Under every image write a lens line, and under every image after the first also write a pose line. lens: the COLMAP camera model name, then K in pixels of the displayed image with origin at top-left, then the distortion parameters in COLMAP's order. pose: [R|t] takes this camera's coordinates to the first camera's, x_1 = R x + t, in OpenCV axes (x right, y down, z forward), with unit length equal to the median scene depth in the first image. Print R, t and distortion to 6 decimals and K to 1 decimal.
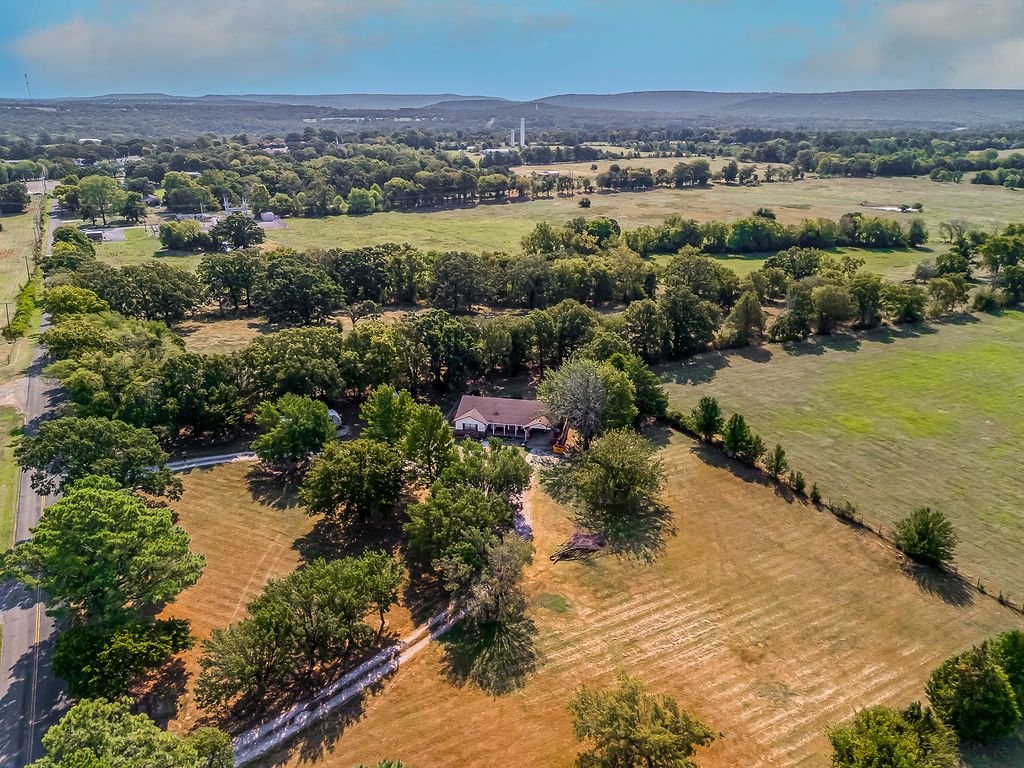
lens RADIAL K [[758.9, 0, 520.4], [0, 758.9, 378.2], [0, 0, 1]] dist [0.076343, -0.070490]
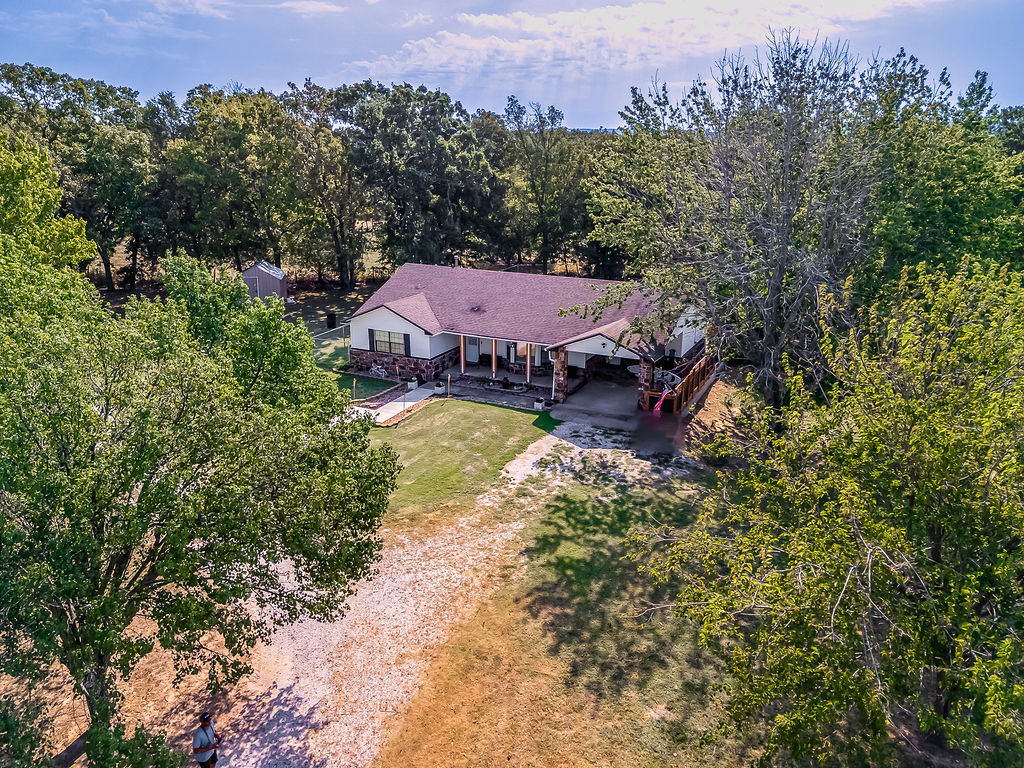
lens RADIAL K [[758.9, 0, 520.4], [0, 758.9, 378.2], [0, 0, 1]] dist [0.076343, -0.070490]
pose [[0.967439, 0.077635, -0.240904, 0.097757], [-0.090395, 0.995005, -0.042357, 0.134108], [0.236412, 0.062755, 0.969624, 1.076624]]
